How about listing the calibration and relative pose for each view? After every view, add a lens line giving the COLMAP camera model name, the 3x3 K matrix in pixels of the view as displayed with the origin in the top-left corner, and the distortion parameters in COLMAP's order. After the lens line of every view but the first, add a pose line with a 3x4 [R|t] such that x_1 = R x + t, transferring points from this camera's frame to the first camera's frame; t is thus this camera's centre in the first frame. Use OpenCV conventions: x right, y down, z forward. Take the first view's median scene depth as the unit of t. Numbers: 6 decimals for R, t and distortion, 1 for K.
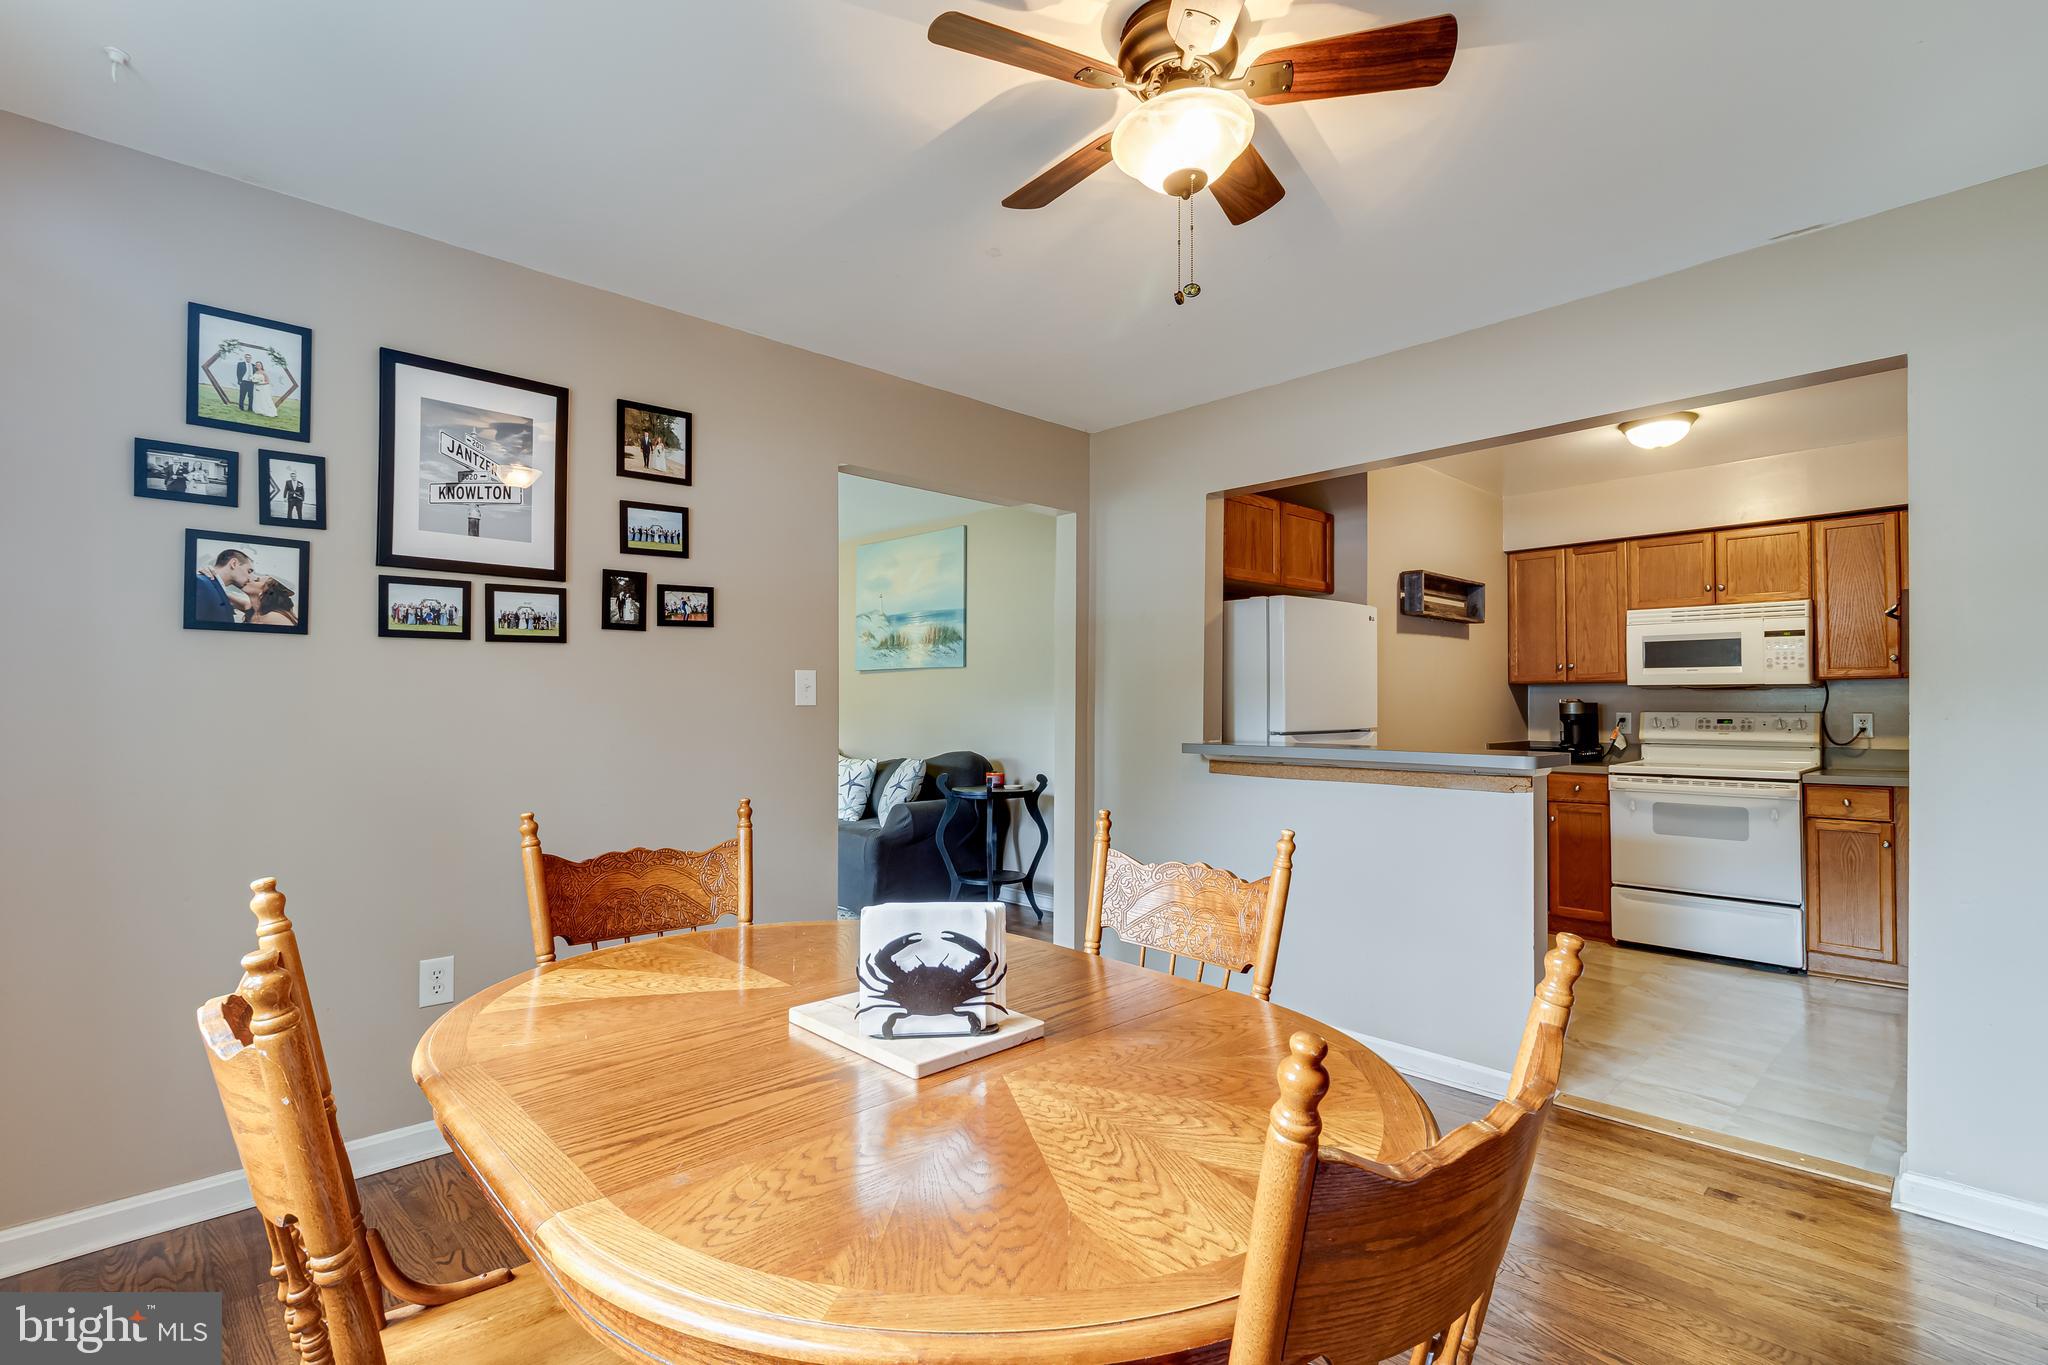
lens RADIAL K [[945.7, 0, 1025.4], [0, 945.7, 682.7], [0, 0, 1]] dist [0.005353, 0.001021]
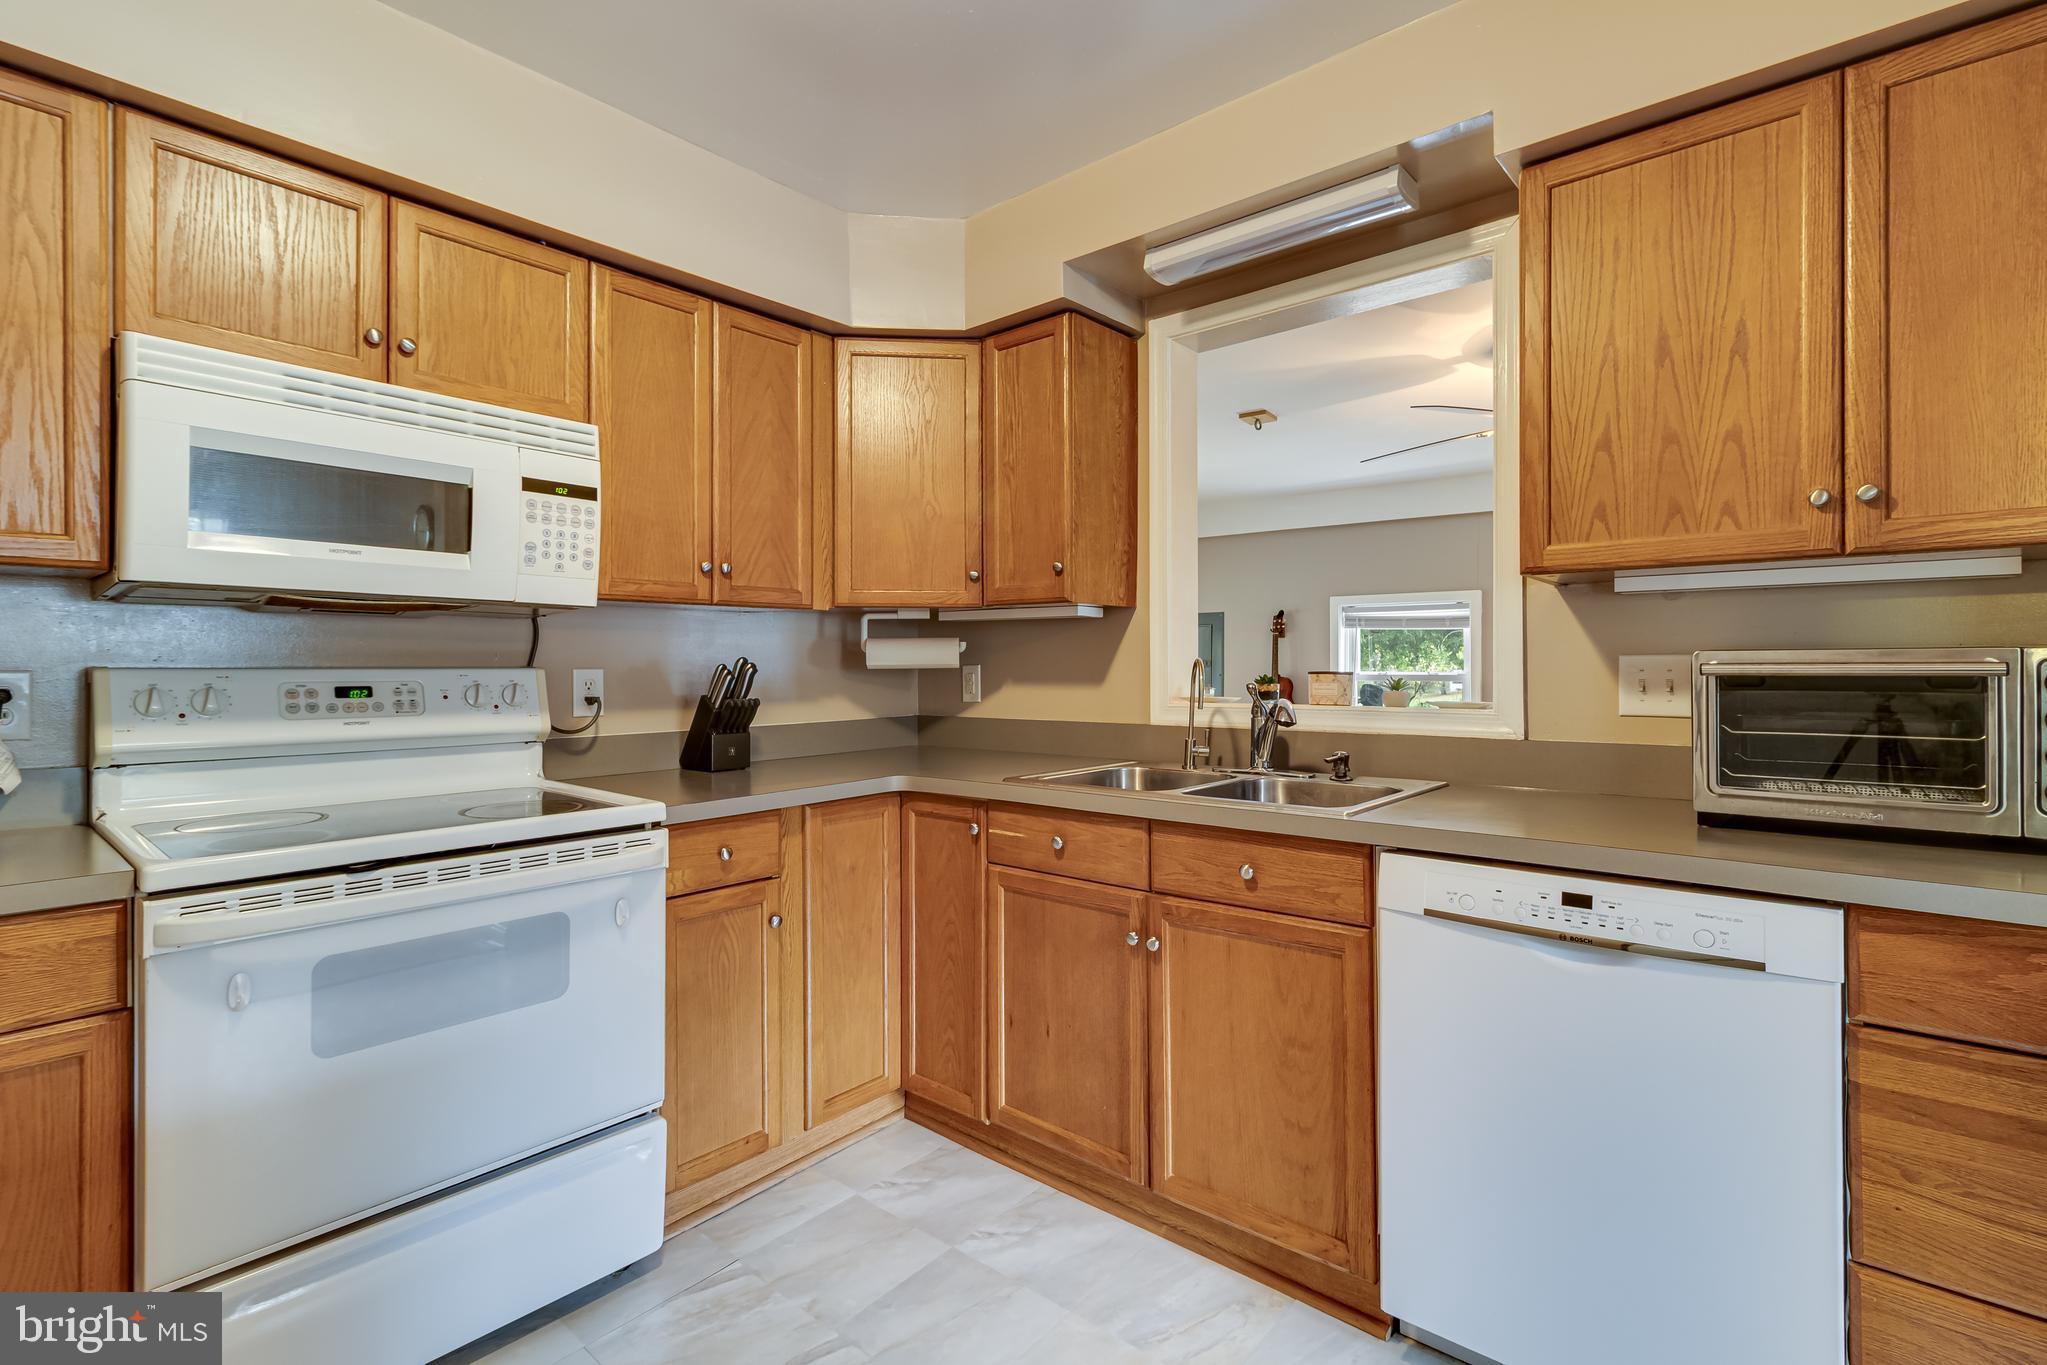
lens RADIAL K [[945.2, 0, 1031.3], [0, 945.2, 668.7], [0, 0, 1]] dist [0.005353, 0.001021]
pose [[-0.104651, -0.002024, 0.994507, 0.330881], [-0.027674, 0.999617, -0.000878, 0.024908], [-0.994124, -0.027614, -0.104667, 0.803010]]
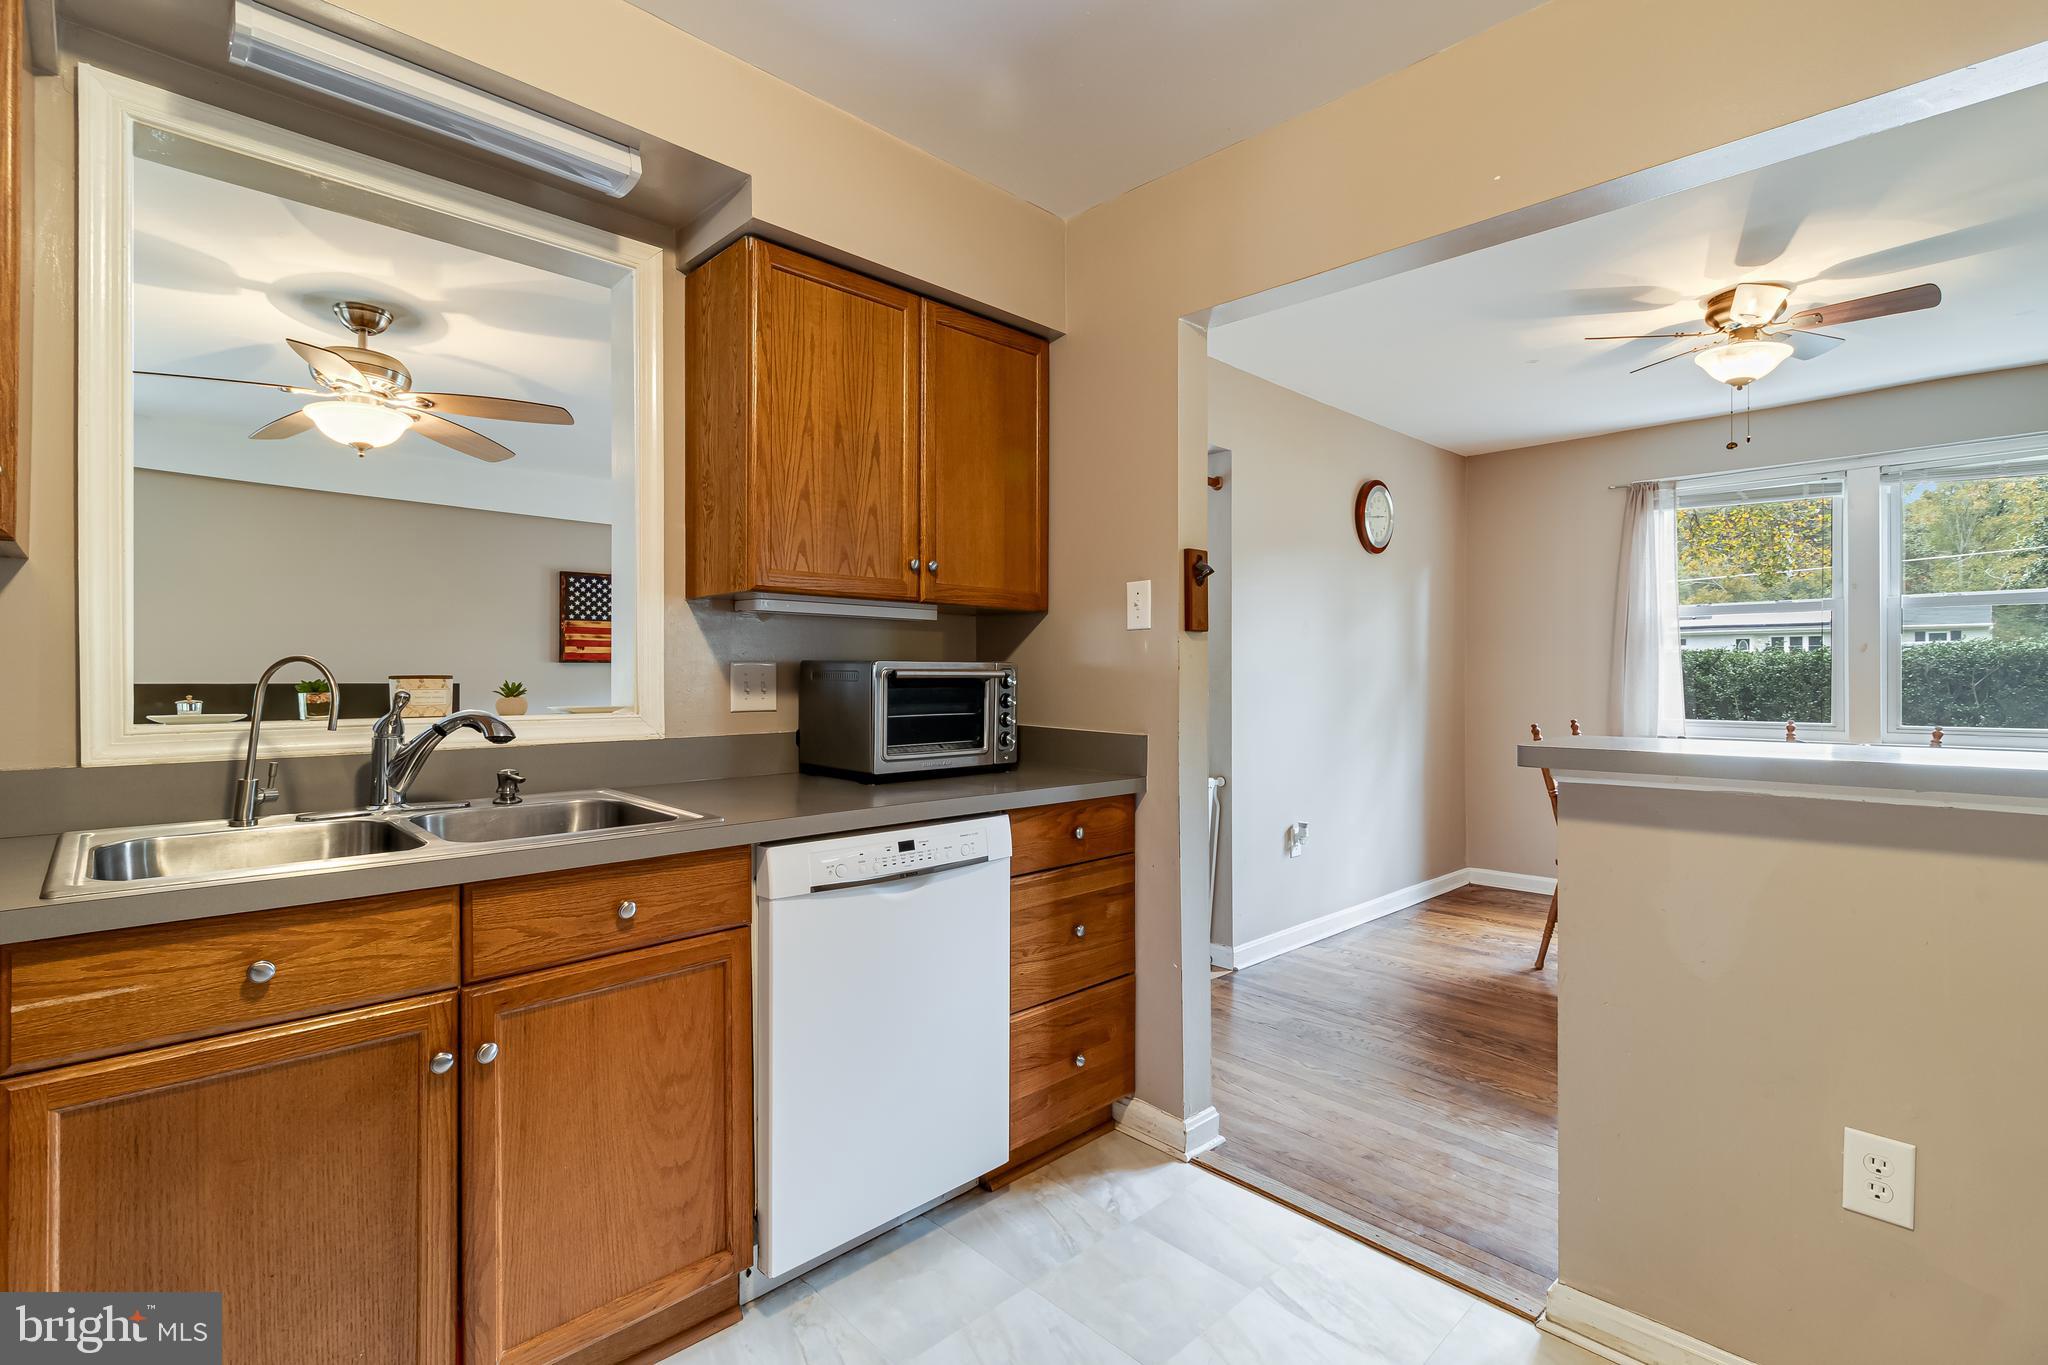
lens RADIAL K [[945.7, 0, 1032.1], [0, 945.7, 678.8], [0, 0, 1]] dist [0.005353, 0.001021]
pose [[-0.999919, -0.005541, -0.011455, 0.562687], [-0.005276, 0.999721, -0.023013, 0.031062], [0.011580, -0.022951, -0.999670, 1.002929]]
